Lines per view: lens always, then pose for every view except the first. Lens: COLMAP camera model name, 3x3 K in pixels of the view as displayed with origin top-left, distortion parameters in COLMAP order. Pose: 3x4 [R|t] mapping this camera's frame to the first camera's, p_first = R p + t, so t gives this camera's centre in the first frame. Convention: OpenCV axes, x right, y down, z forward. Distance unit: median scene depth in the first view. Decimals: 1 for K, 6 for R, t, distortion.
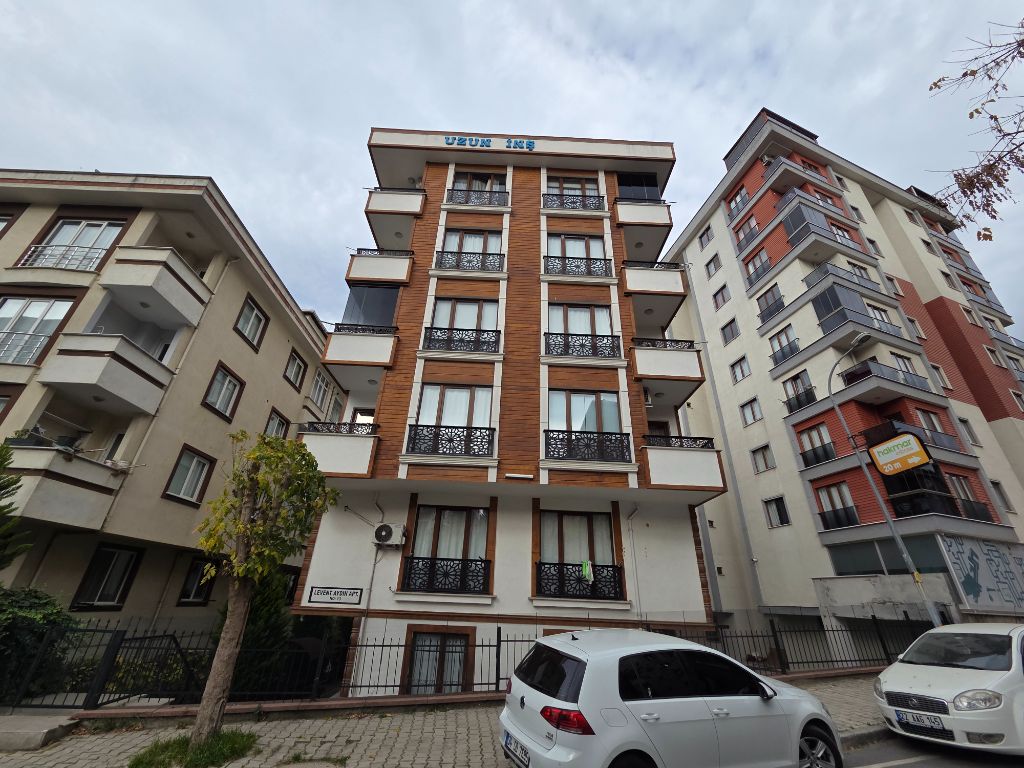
lens RADIAL K [[413.0, 0, 512.0], [0, 413.0, 384.0], [0, 0, 1]] dist [0.000730, -0.000273]
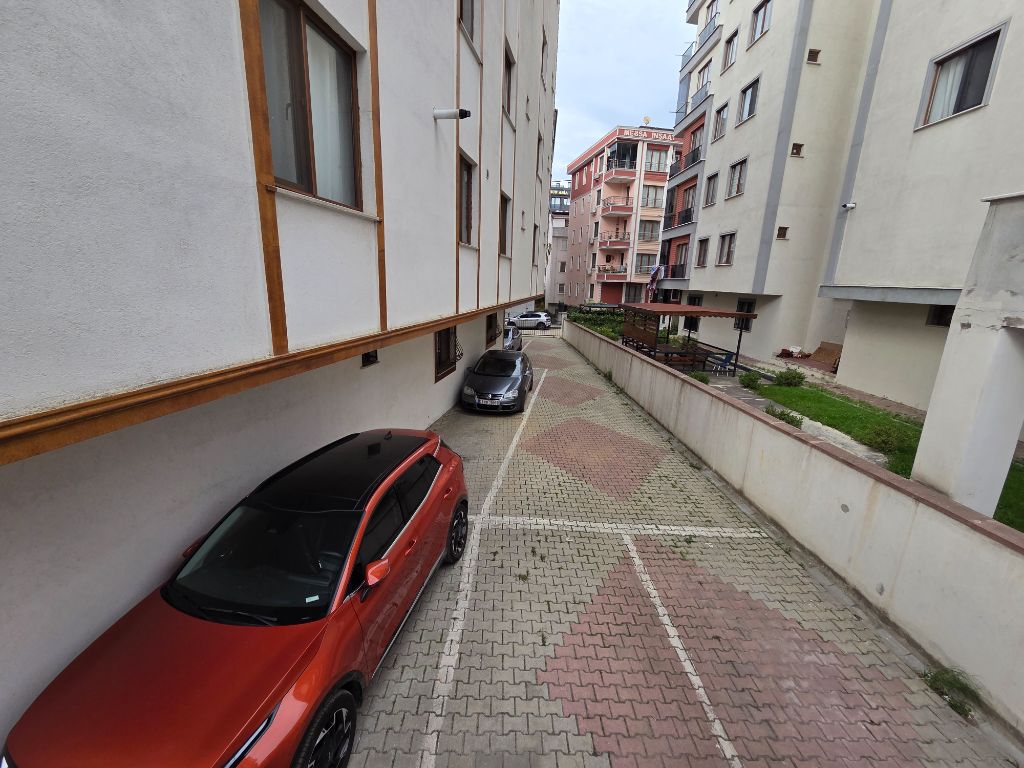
lens RADIAL K [[413.0, 0, 512.0], [0, 413.0, 384.0], [0, 0, 1]] dist [0.000730, -0.000273]
pose [[0.982767, 0.043498, -0.179659, 0.268132], [0.084507, 0.758683, 0.645956, 0.223367], [0.164402, -0.650007, 0.741932, 0.391582]]
